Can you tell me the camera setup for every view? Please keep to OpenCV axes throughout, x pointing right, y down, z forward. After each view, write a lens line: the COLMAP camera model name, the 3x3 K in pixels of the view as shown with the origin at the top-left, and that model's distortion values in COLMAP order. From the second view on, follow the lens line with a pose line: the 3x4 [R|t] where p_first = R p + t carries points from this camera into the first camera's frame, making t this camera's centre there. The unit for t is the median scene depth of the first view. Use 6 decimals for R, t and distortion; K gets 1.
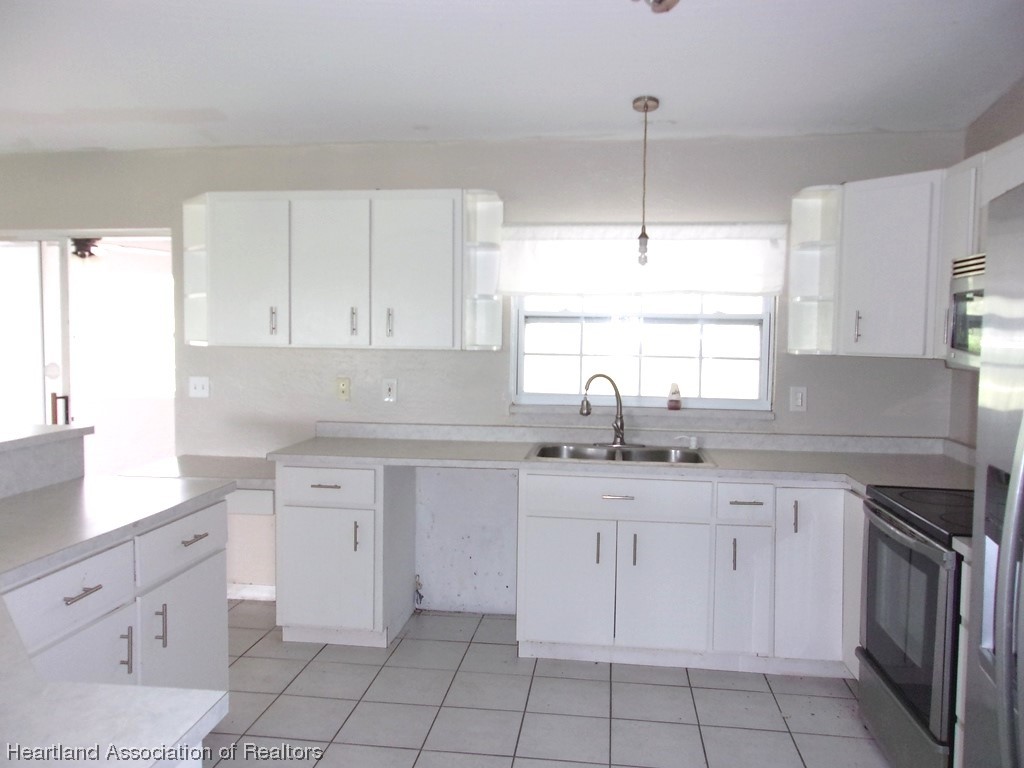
lens RADIAL K [[812.0, 0, 510.3], [0, 812.0, 377.3], [0, 0, 1]] dist [-0.031918, 0.072824]
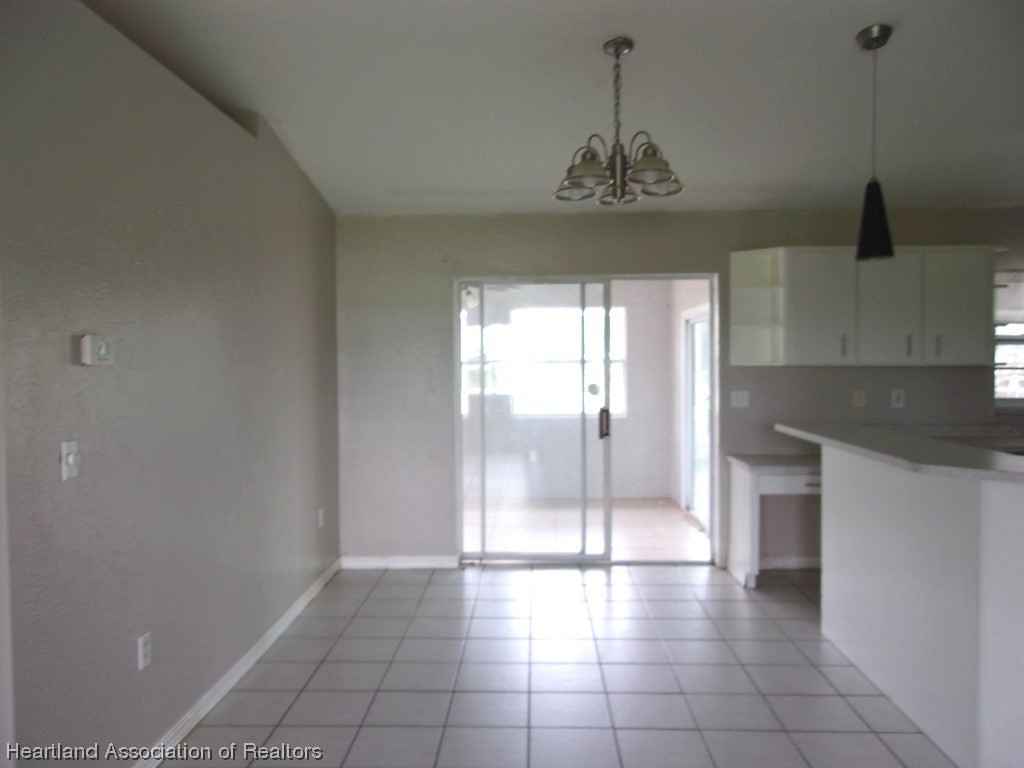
lens RADIAL K [[812.0, 0, 510.3], [0, 812.0, 377.3], [0, 0, 1]] dist [-0.031918, 0.072824]
pose [[0.995222, -0.016644, 0.096208, -0.888018], [0.019894, 0.999260, -0.032922, 0.012878], [-0.095588, 0.034679, 0.994817, -0.223946]]
